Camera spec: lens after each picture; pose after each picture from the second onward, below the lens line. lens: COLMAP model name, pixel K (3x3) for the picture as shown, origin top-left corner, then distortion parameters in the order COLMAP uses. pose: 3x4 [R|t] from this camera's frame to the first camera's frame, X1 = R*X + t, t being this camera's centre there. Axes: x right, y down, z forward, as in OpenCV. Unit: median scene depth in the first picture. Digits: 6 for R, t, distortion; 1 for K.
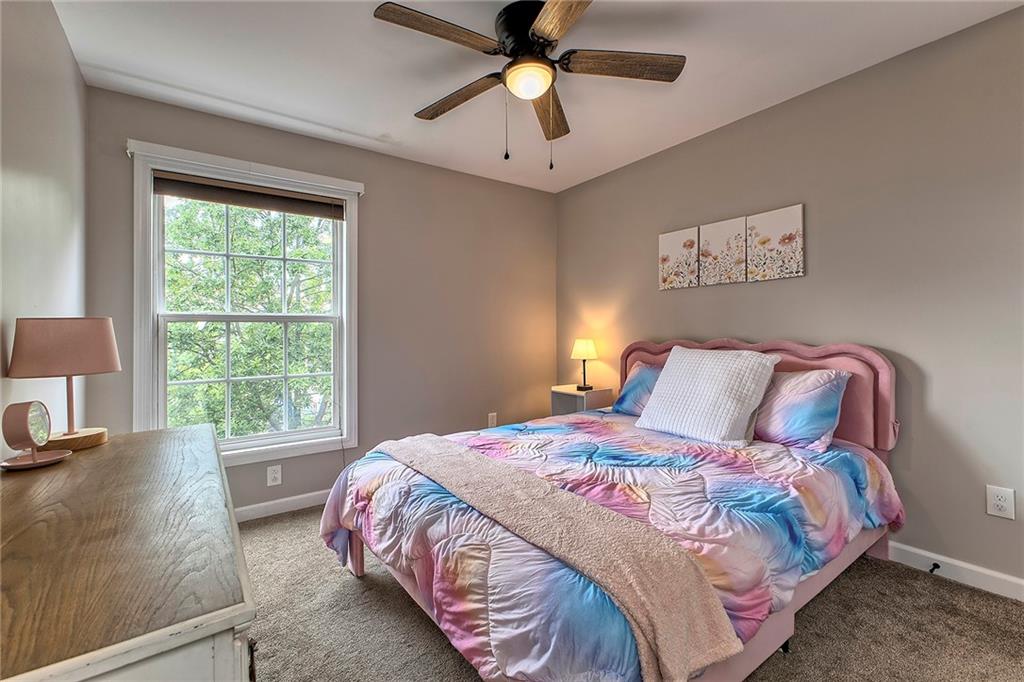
lens RADIAL K [[440.3, 0, 513.3], [0, 440.3, 337.6], [0, 0, 1]] dist [0.017443, -0.005318]
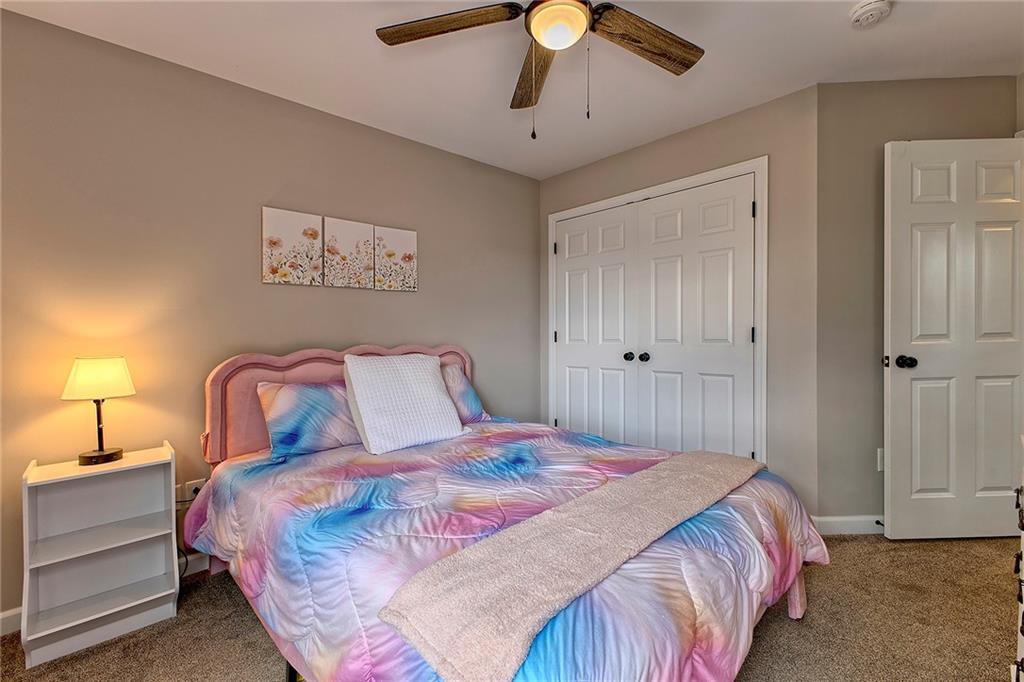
lens RADIAL K [[440.3, 0, 513.3], [0, 440.3, 337.6], [0, 0, 1]] dist [0.017443, -0.005318]
pose [[-0.117712, -0.006845, 0.993024, -0.488380], [0.024873, 0.999642, 0.009839, -0.015195], [-0.992736, 0.025857, -0.117500, 0.748808]]
